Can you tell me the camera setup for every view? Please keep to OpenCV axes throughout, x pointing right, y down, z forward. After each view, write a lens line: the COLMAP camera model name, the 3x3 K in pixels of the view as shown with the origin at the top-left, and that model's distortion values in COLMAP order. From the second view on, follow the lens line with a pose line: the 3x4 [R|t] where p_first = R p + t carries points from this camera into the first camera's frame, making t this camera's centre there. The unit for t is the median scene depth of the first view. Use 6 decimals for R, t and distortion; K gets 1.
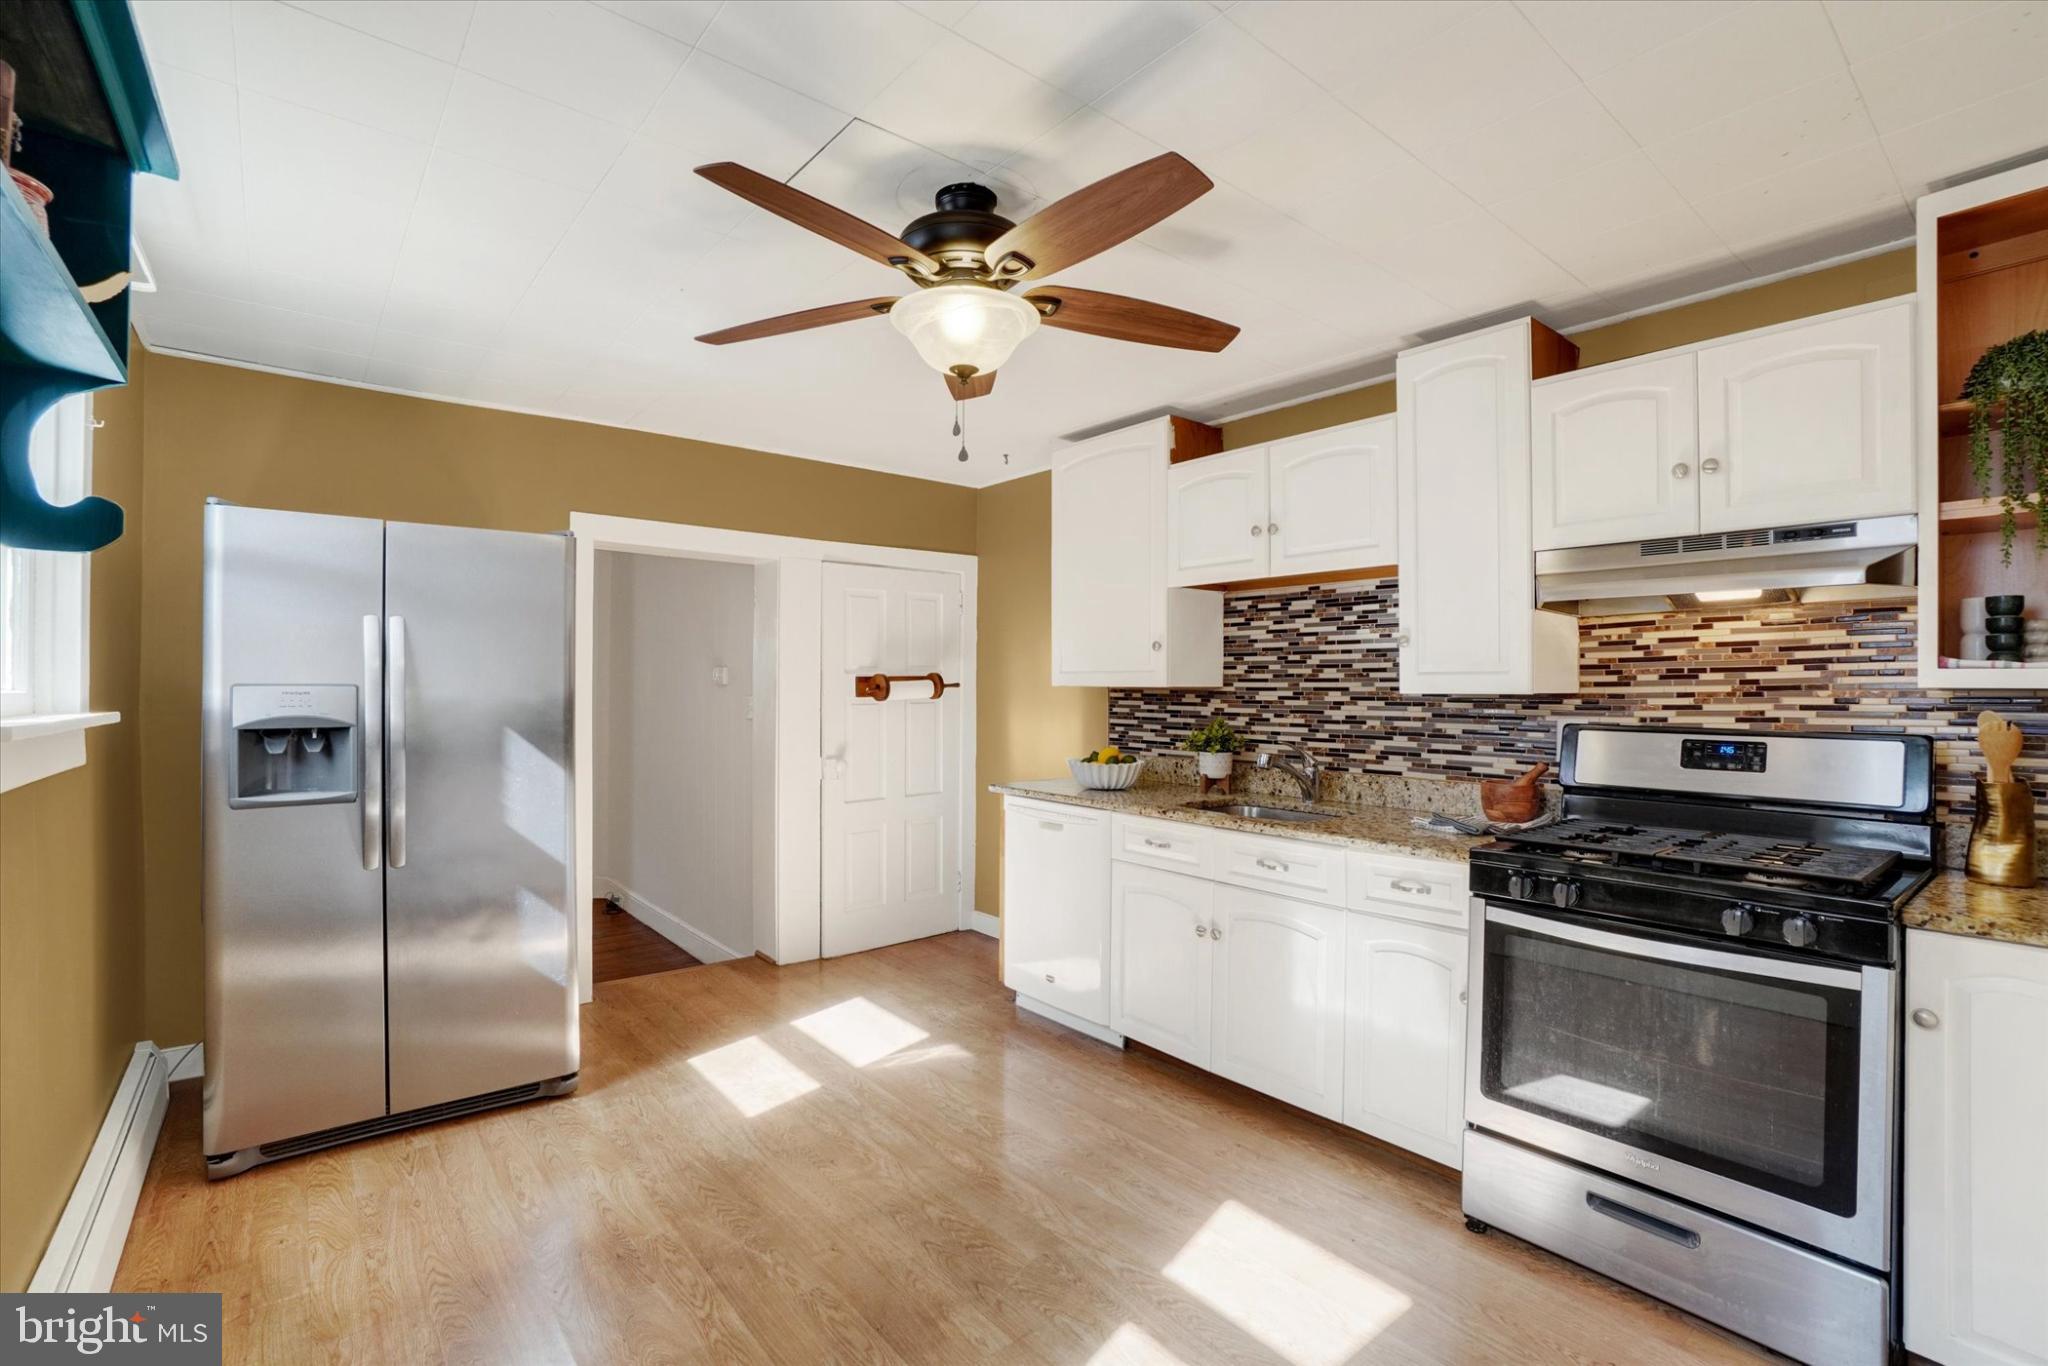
lens RADIAL K [[952.2, 0, 1022.6], [0, 952.2, 680.9], [0, 0, 1]] dist [-0.035808, 0.010418]
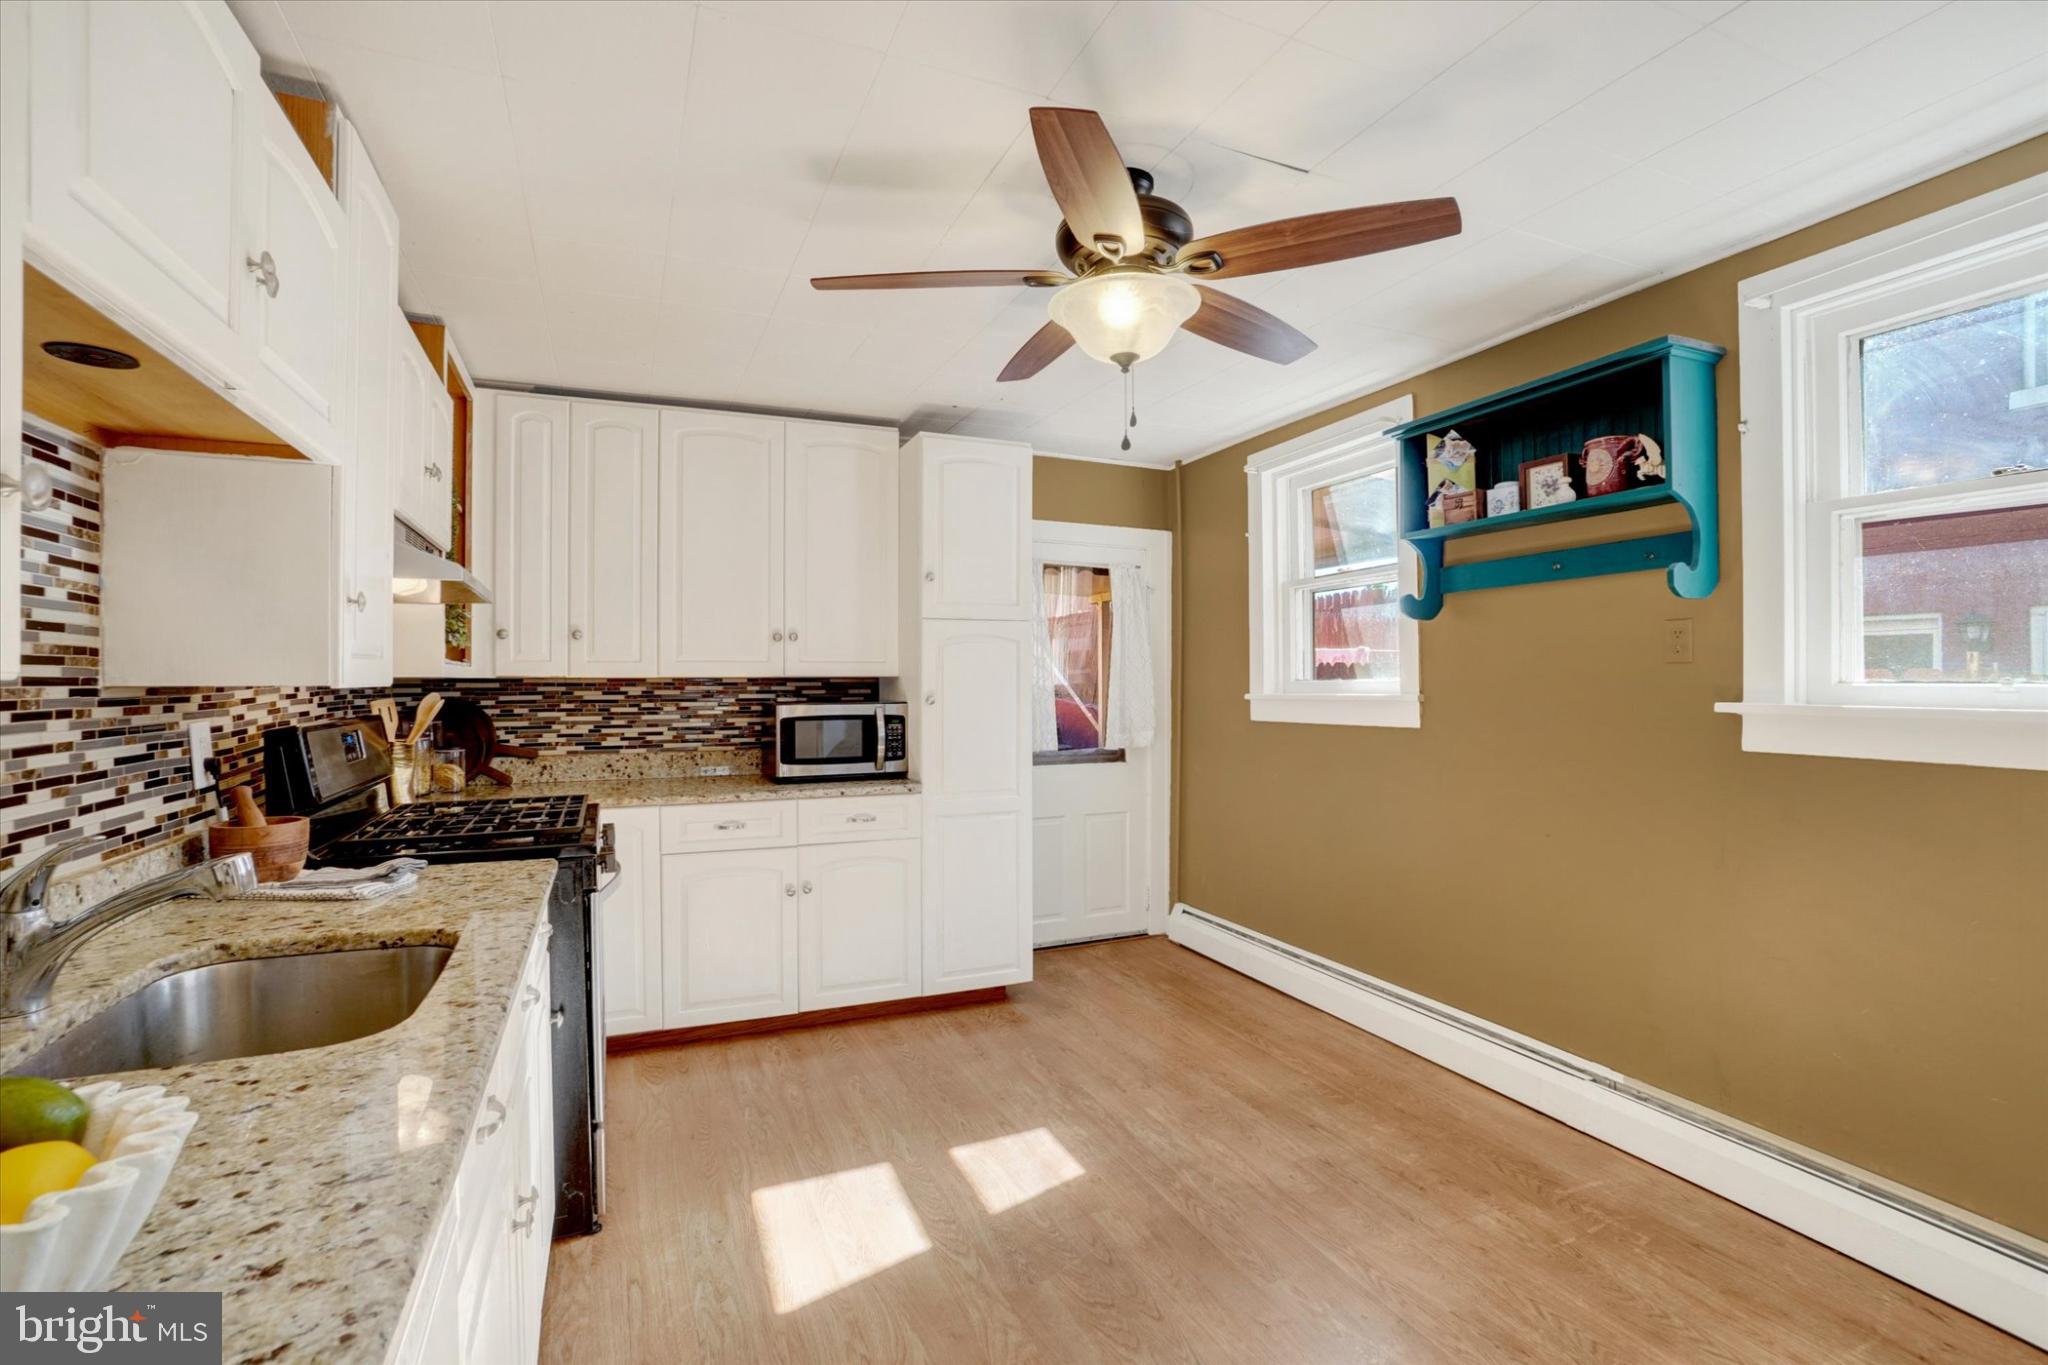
lens RADIAL K [[952.2, 0, 1022.6], [0, 952.2, 680.3], [0, 0, 1]] dist [-0.035808, 0.010418]
pose [[-0.963670, -0.002342, 0.267085, -0.188882], [-0.003071, 0.999993, -0.002311, 0.009967], [-0.267077, -0.003048, -0.963670, 1.662919]]
